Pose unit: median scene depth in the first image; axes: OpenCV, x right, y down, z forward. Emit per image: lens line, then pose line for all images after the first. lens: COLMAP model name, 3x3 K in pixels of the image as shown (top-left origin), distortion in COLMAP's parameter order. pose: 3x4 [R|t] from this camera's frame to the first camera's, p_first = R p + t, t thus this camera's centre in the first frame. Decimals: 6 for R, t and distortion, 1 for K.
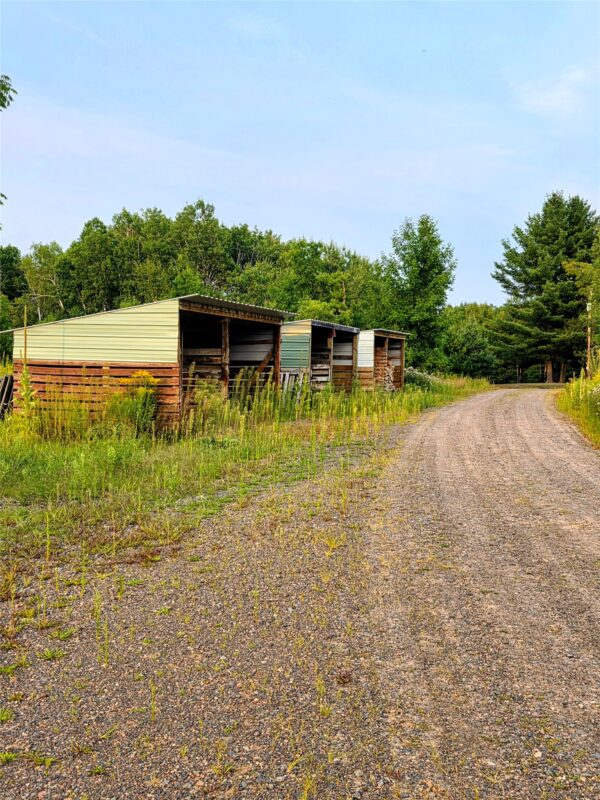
lens RADIAL K [[885.3, 0, 300.0], [0, 885.3, 400.0], [0, 0, 1]] dist [0.009127, 0.003085]
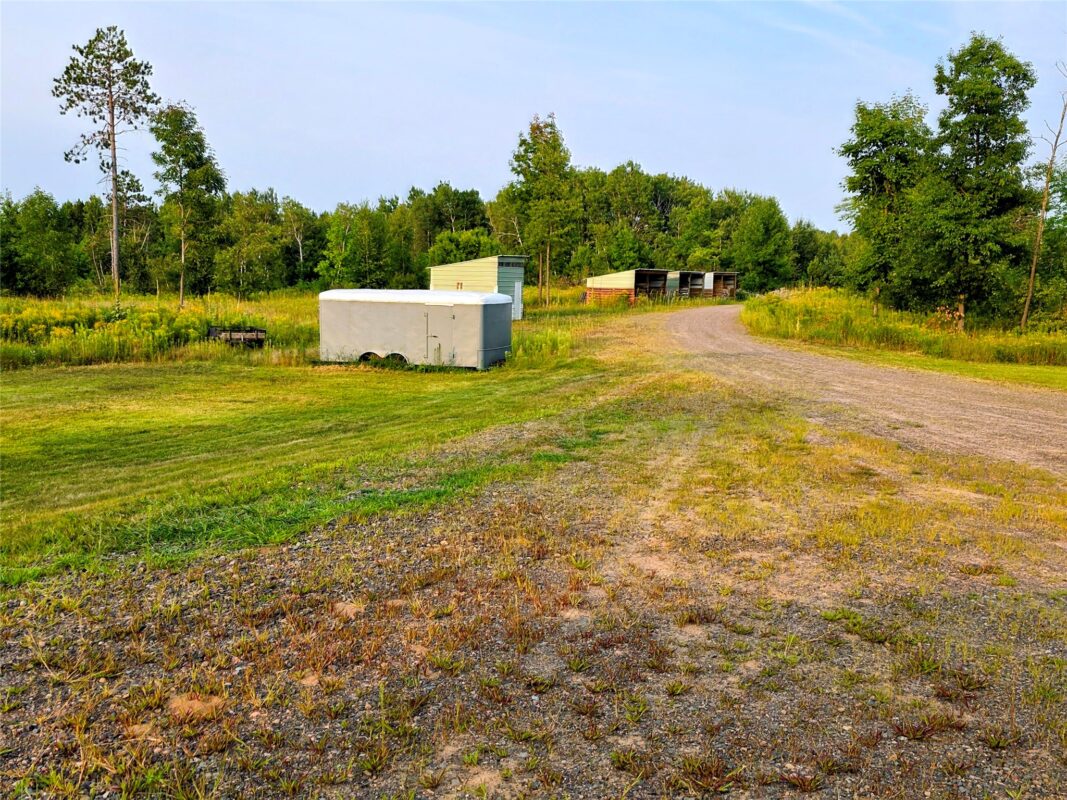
lens RADIAL K [[1016.1, 0, 533.5], [0, 1016.1, 400.0], [0, 0, 1]] dist [0.082363, -0.135713]
pose [[0.981334, 0.022474, -0.190995, 0.135566], [-0.008813, 0.997360, 0.072074, 0.061550], [0.192111, -0.069045, 0.978941, -1.643999]]
